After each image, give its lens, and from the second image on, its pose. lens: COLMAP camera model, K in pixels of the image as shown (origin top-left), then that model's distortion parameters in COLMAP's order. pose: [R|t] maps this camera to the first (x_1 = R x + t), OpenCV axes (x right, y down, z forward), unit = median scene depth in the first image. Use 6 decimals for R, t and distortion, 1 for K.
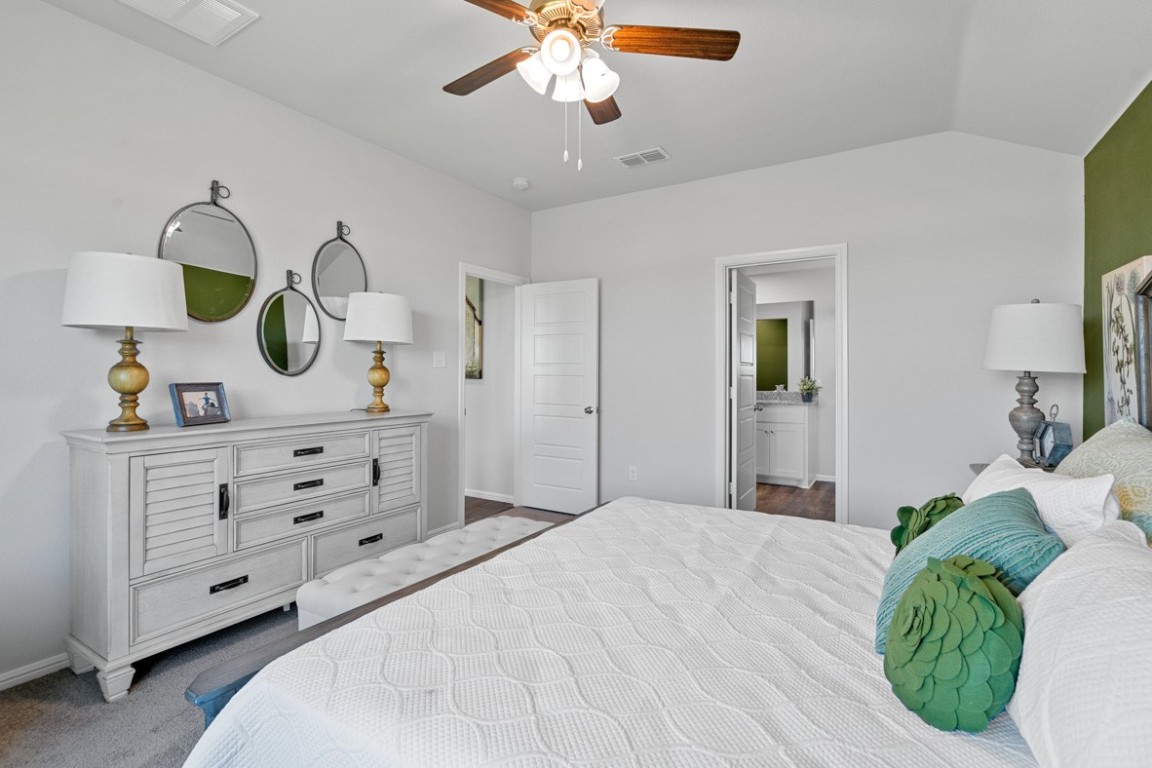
lens RADIAL K [[529.0, 0, 577.9], [0, 529.0, 374.2], [0, 0, 1]] dist [-0.001796, 0.000177]
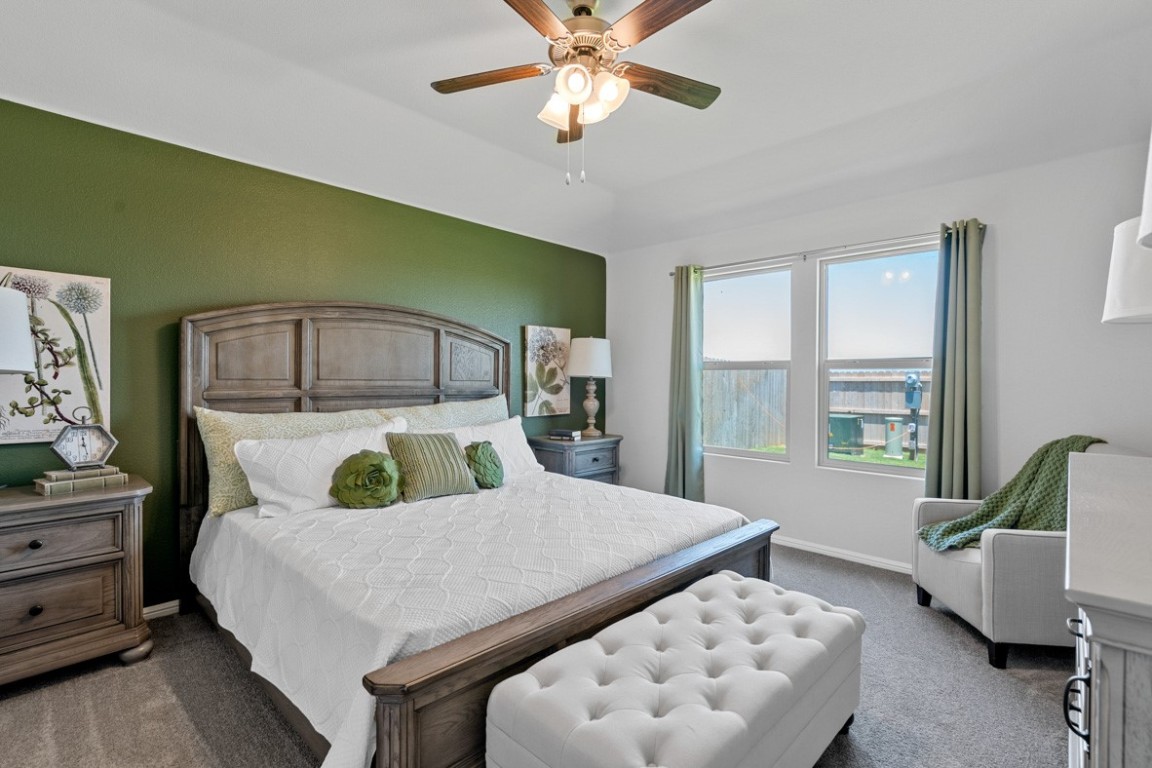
lens RADIAL K [[529.0, 0, 576.0], [0, 529.0, 388.9], [0, 0, 1]] dist [-0.001796, 0.000177]
pose [[-0.975687, -0.010855, 0.218901, -0.212288], [-0.006351, 0.999754, 0.021271, -0.003161], [-0.219078, 0.019363, -0.975515, 1.760922]]
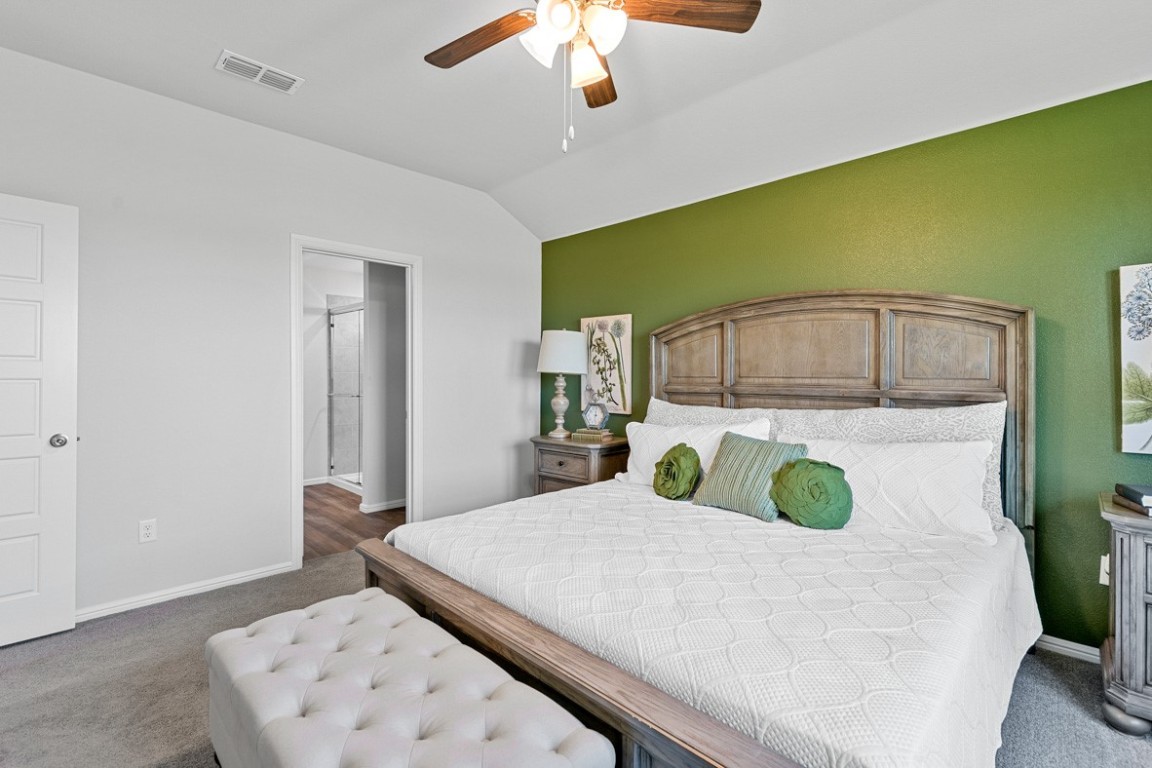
lens RADIAL K [[529.0, 0, 573.7], [0, 529.0, 378.7], [0, 0, 1]] dist [-0.001796, 0.000177]
pose [[0.232082, -0.005030, 0.972683, -0.766582], [0.001494, 0.999987, 0.004815, 0.002791], [-0.972695, 0.000336, 0.232087, 0.676162]]
